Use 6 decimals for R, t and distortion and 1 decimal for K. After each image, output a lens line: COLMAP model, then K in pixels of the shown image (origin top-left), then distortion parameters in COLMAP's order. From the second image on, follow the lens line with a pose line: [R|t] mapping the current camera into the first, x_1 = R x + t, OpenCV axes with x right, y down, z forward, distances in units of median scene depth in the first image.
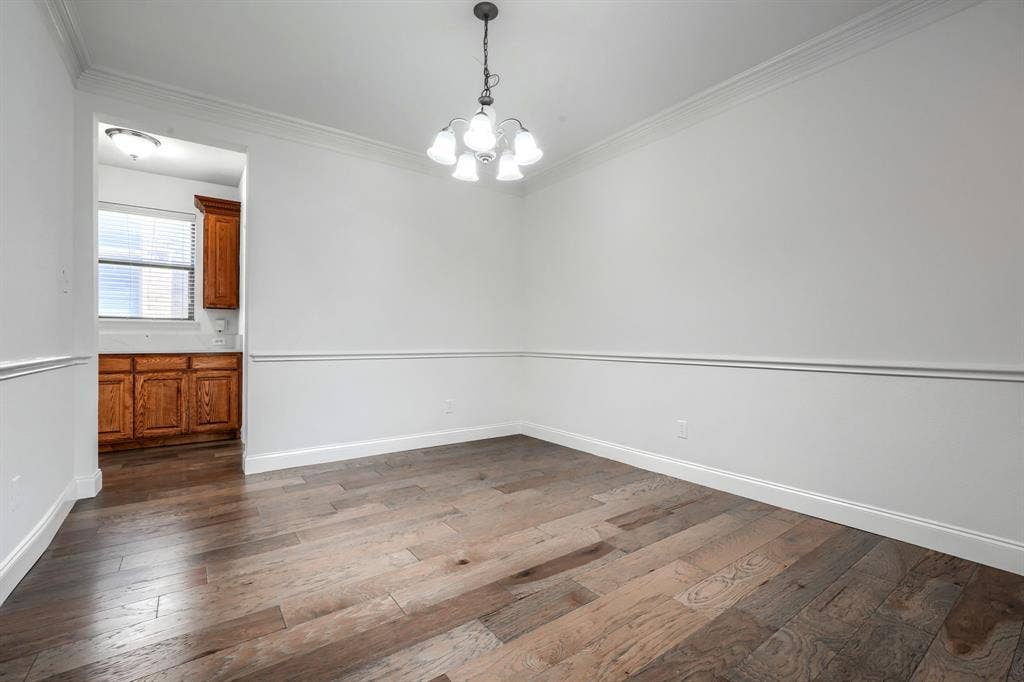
lens RADIAL K [[432.8, 0, 512.0], [0, 432.8, 341.0], [0, 0, 1]] dist [-0.007426, -0.000142]
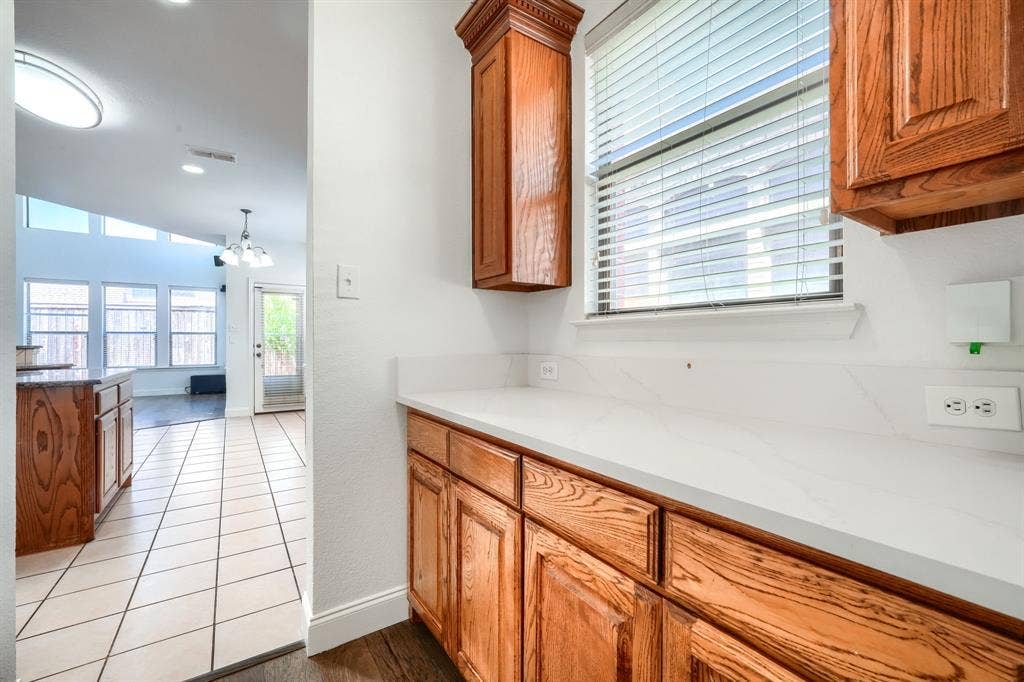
lens RADIAL K [[432.8, 0, 512.0], [0, 432.8, 341.0], [0, 0, 1]] dist [-0.007426, -0.000142]
pose [[-0.041207, -0.006733, -0.999128, -0.592252], [-0.000745, 0.999977, -0.006708, -0.028842], [0.999150, 0.000467, -0.041211, 0.975099]]
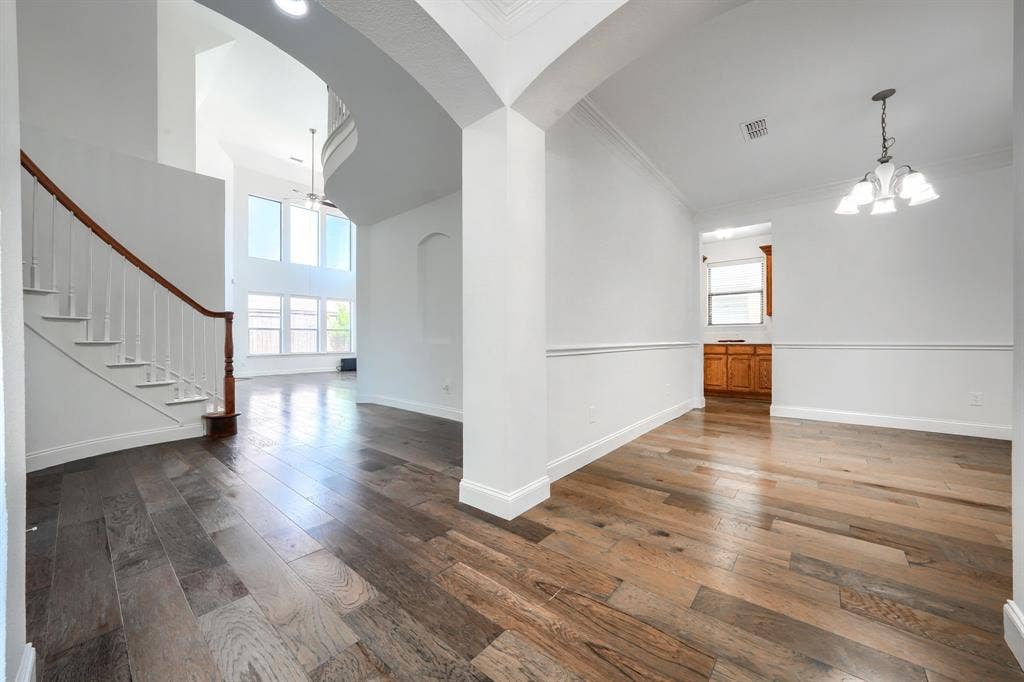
lens RADIAL K [[386.9, 0, 512.0], [0, 386.9, 341.0], [0, 0, 1]] dist [-0.002923, -0.000063]
pose [[0.236246, -0.003132, -0.971688, 0.483504], [0.003861, 0.999990, -0.002285, 0.016522], [0.971686, -0.003212, 0.236256, -0.260799]]
